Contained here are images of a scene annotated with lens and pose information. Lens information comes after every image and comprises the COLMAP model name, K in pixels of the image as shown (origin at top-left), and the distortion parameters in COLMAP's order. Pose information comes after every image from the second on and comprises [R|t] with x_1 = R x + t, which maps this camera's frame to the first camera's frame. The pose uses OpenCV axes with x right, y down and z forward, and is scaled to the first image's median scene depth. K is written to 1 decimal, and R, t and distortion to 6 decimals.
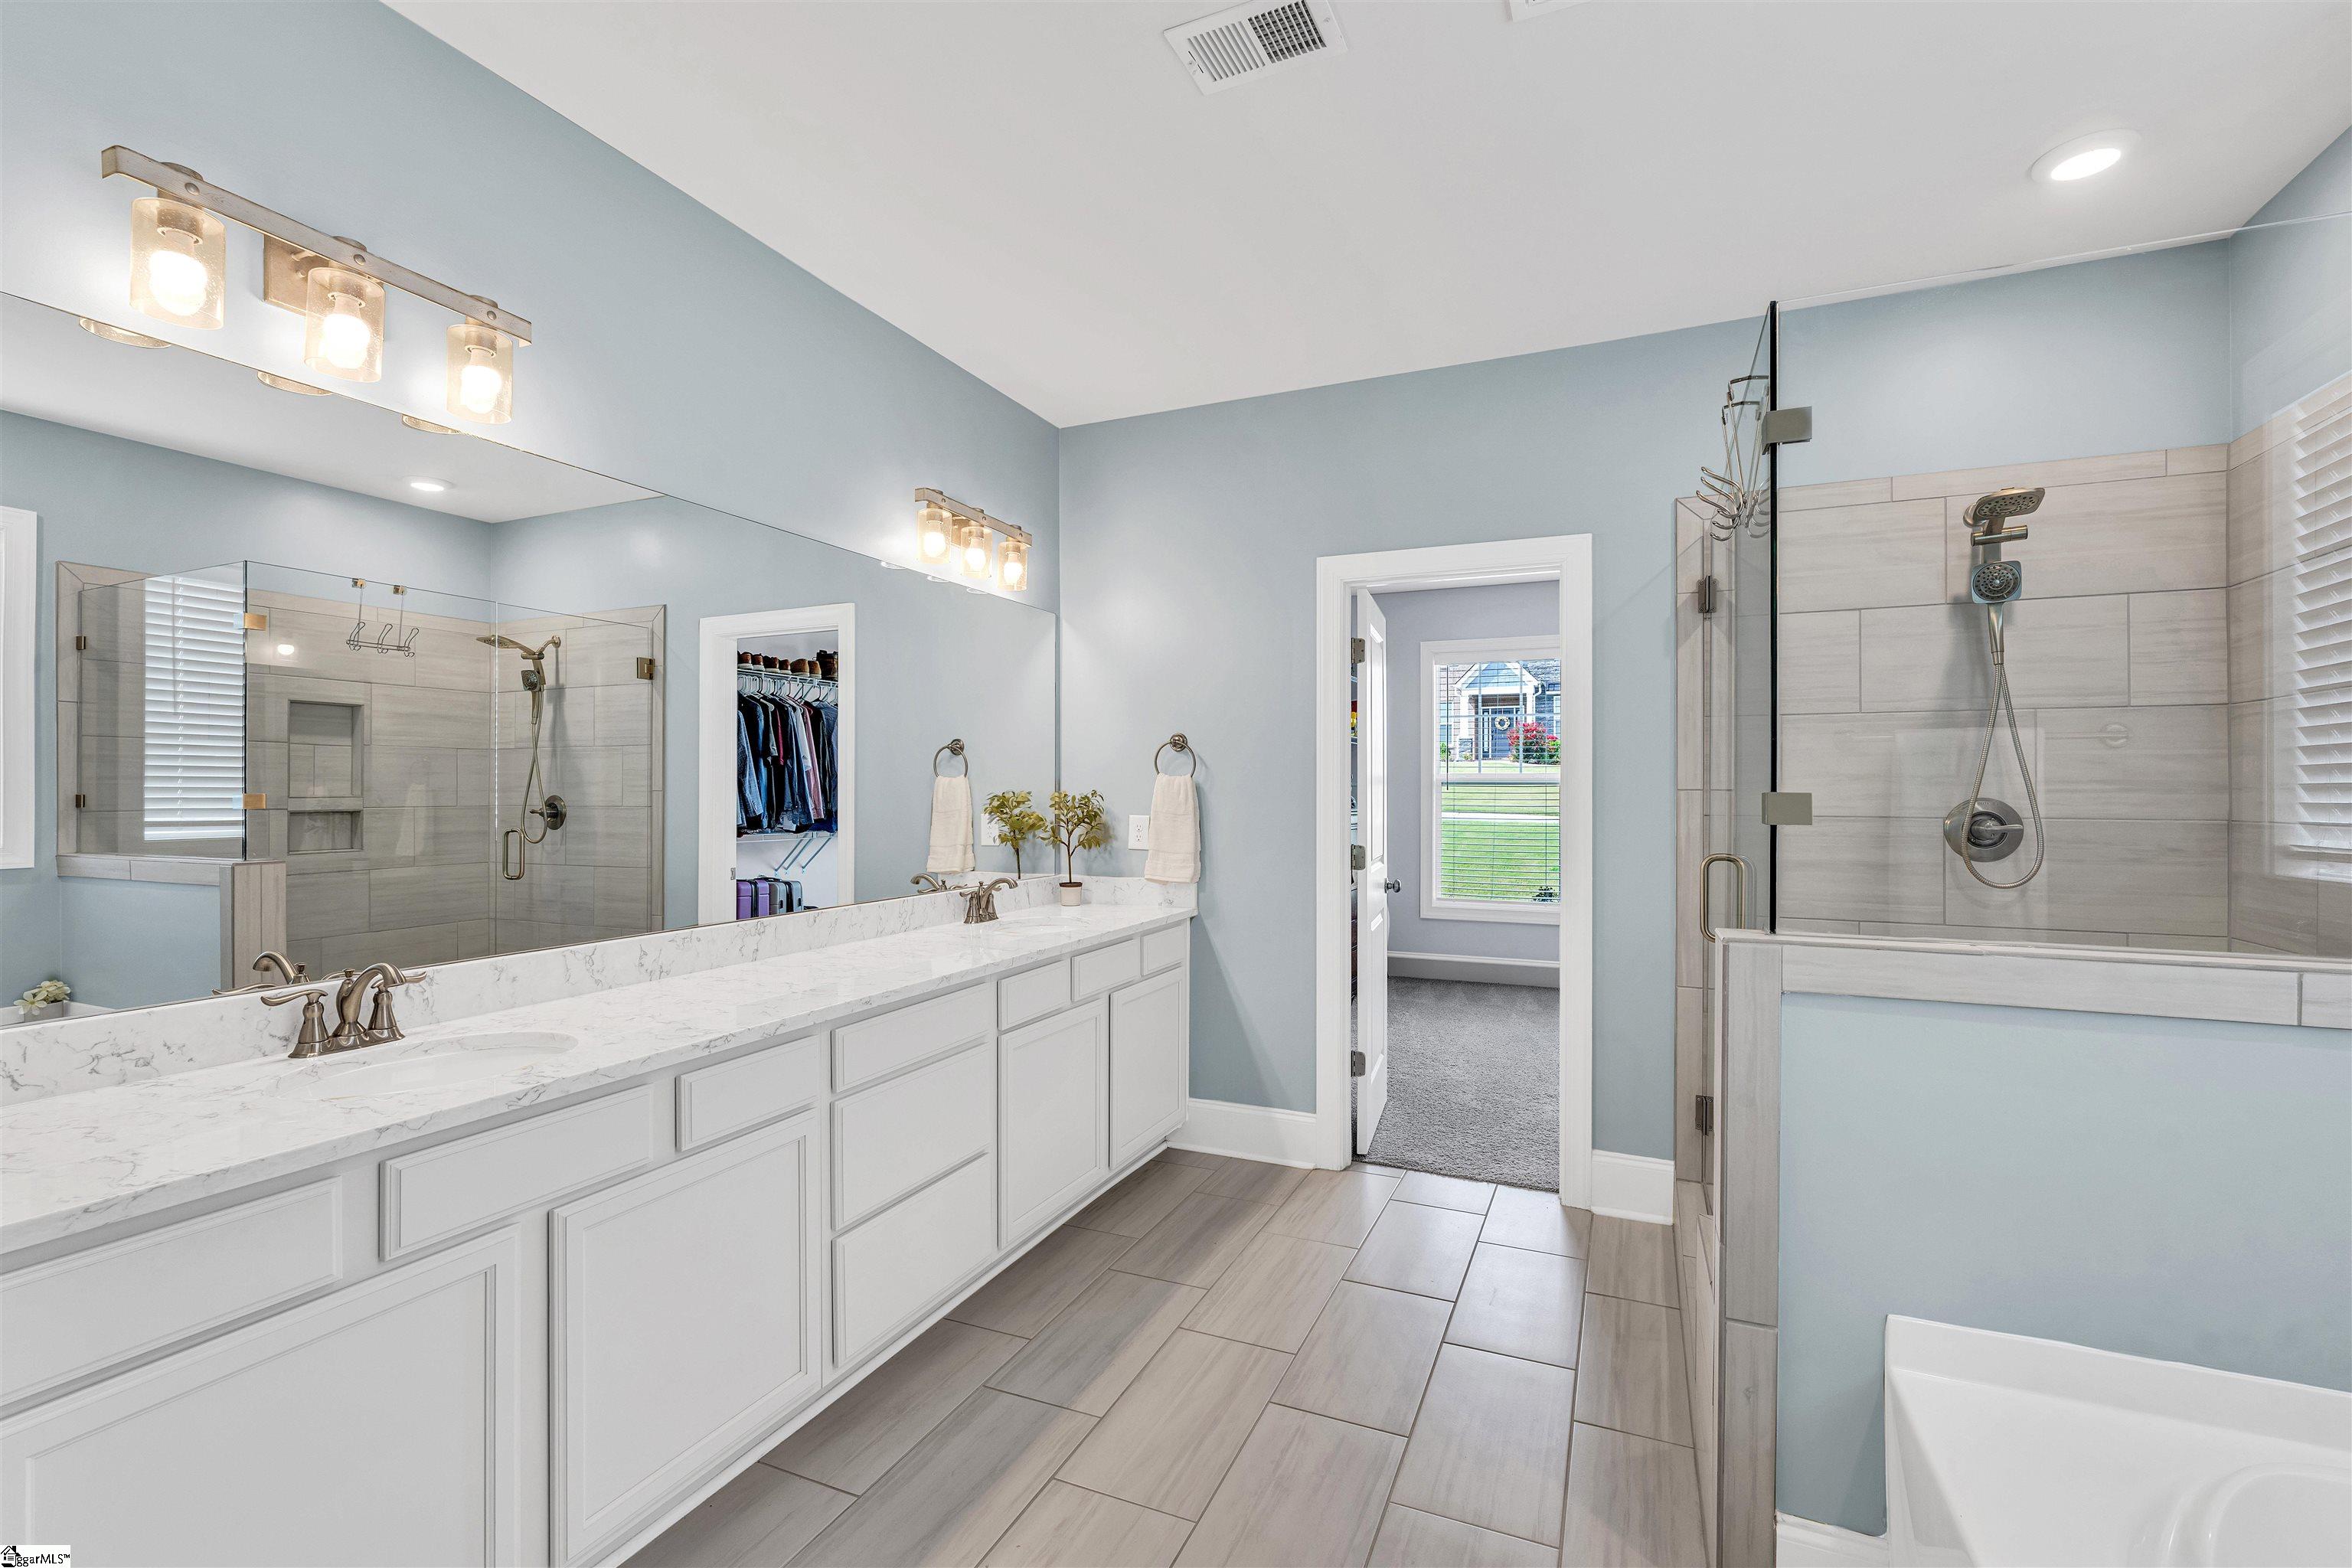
lens RADIAL K [[1029.1, 0, 1176.0], [0, 1029.1, 784.0], [0, 0, 1]] dist [-0.000226, 0.000323]
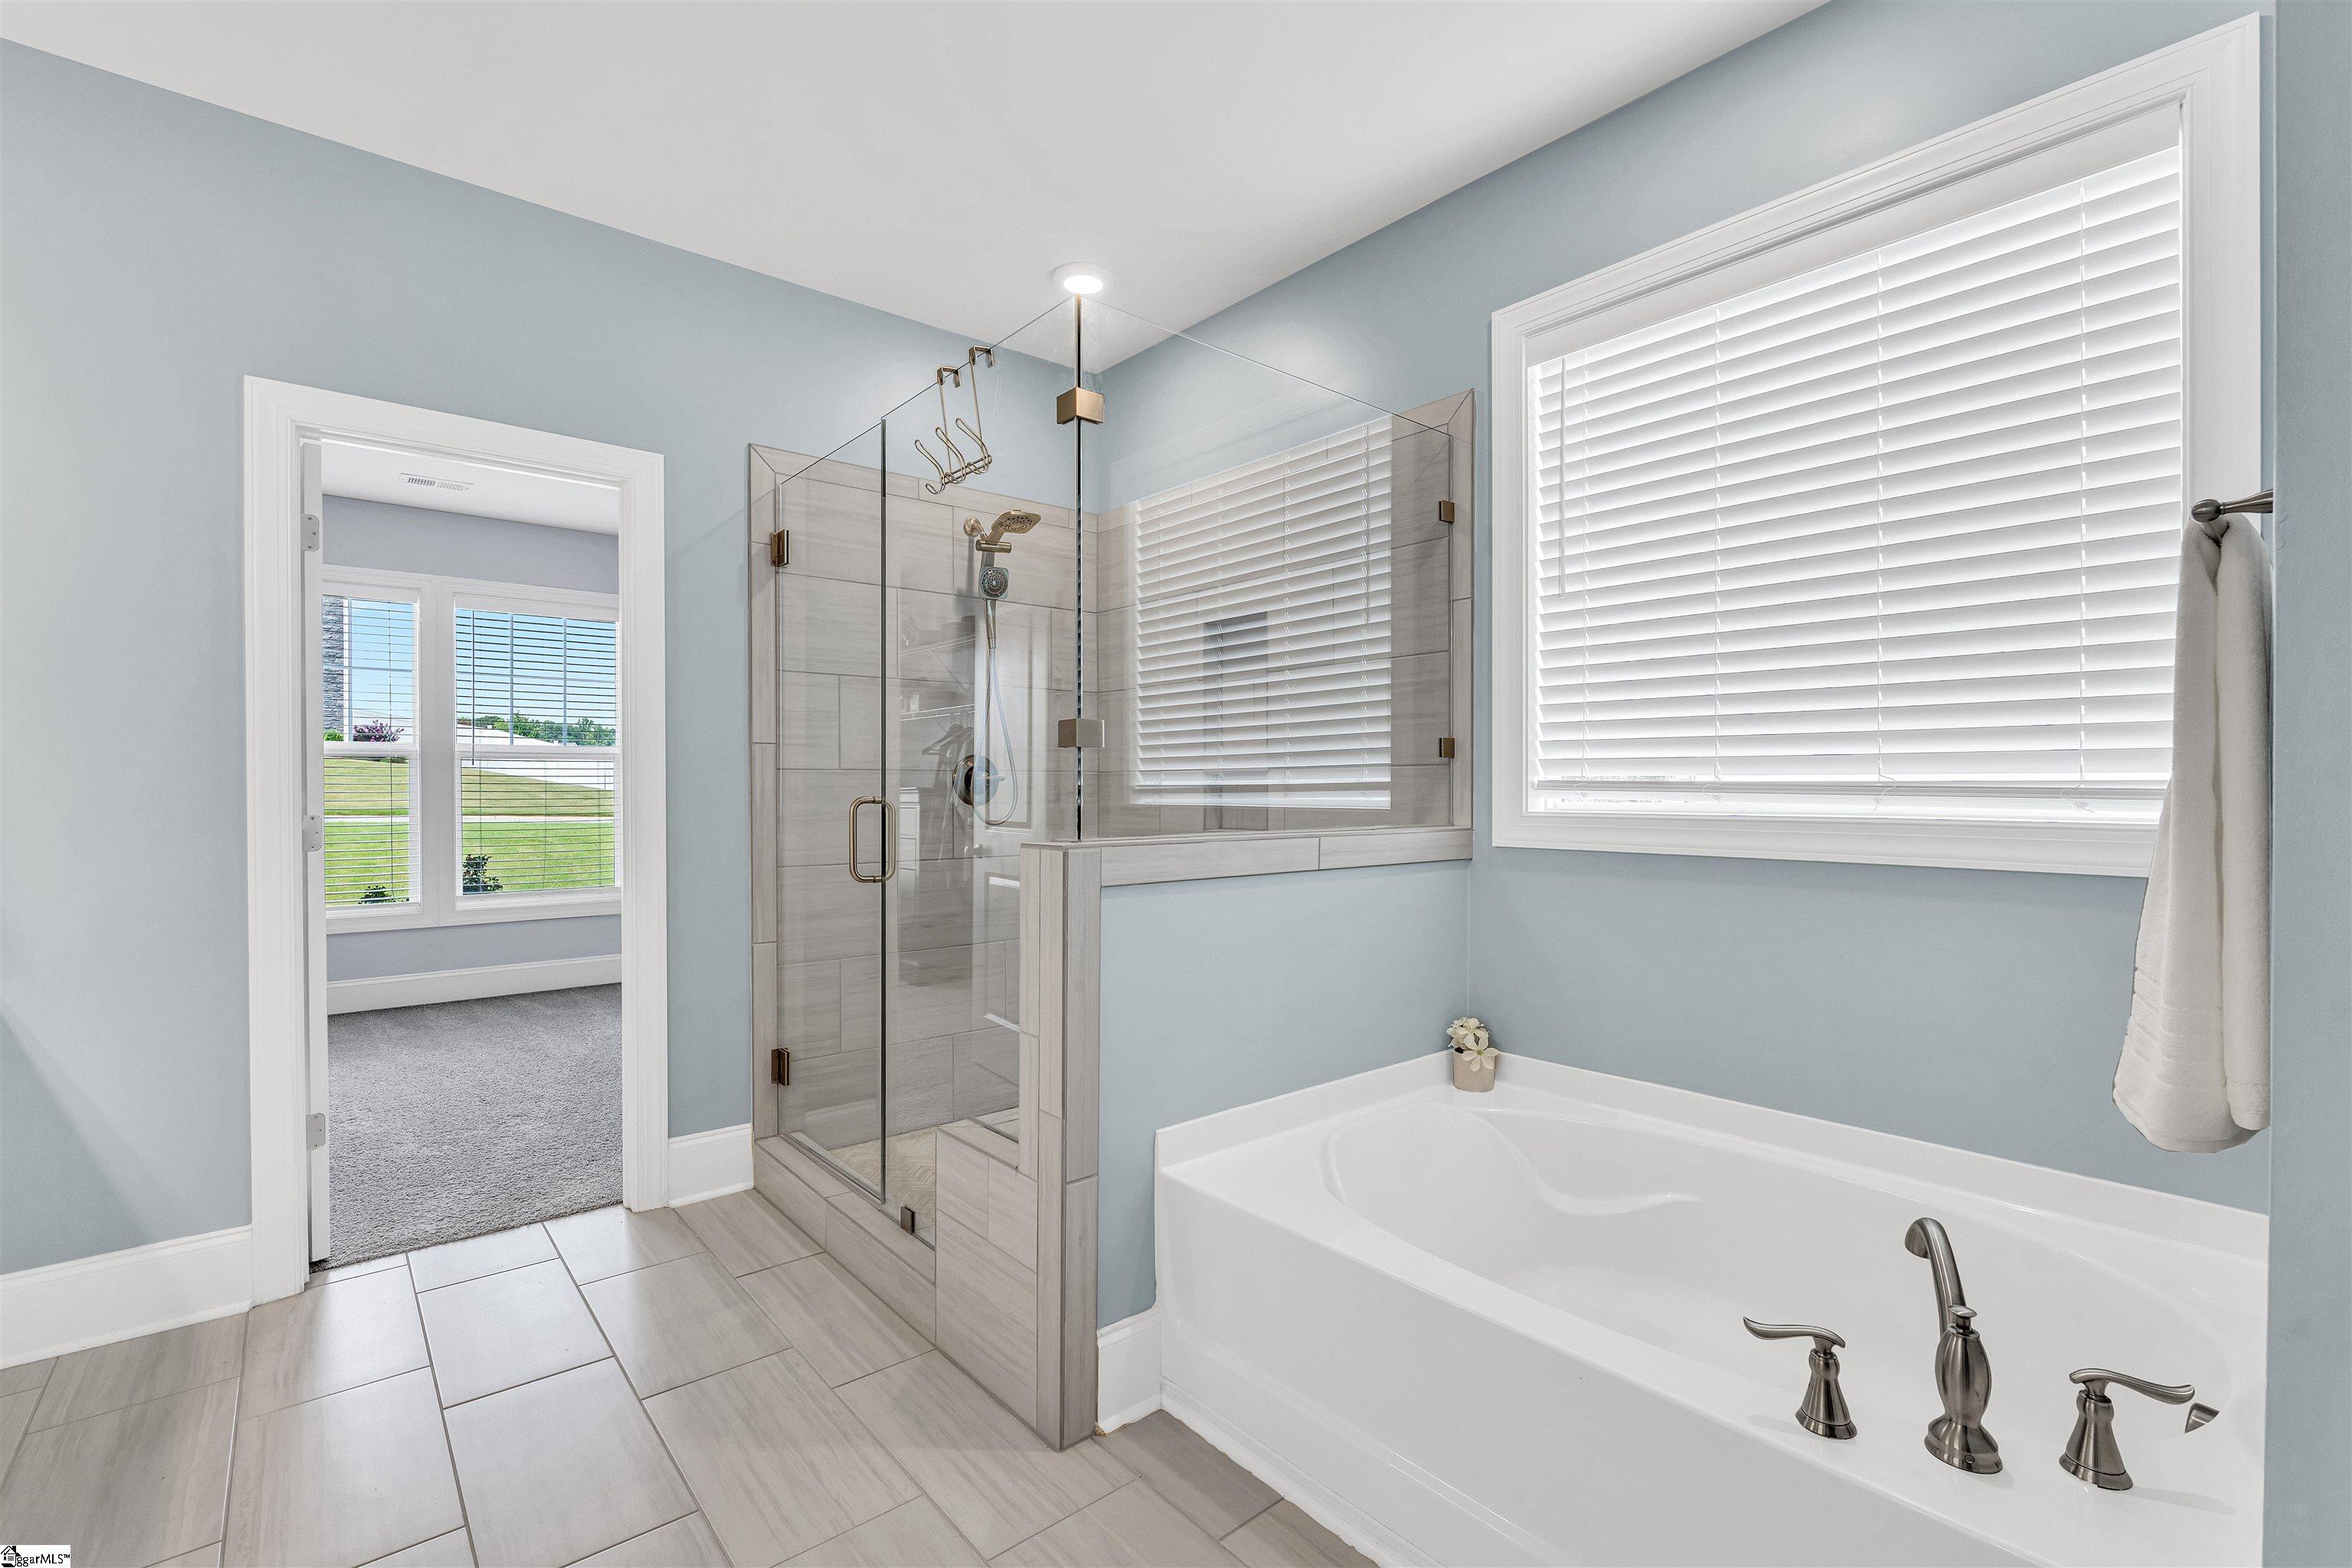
lens RADIAL K [[1047.0, 0, 1176.0], [0, 1047.0, 784.0], [0, 0, 1]] dist [0.000670, -0.000169]
pose [[0.445829, -0.002326, 0.895115, -0.224490], [-0.002997, 0.999987, 0.004092, 0.039831], [-0.895113, -0.004507, 0.445817, 0.197606]]
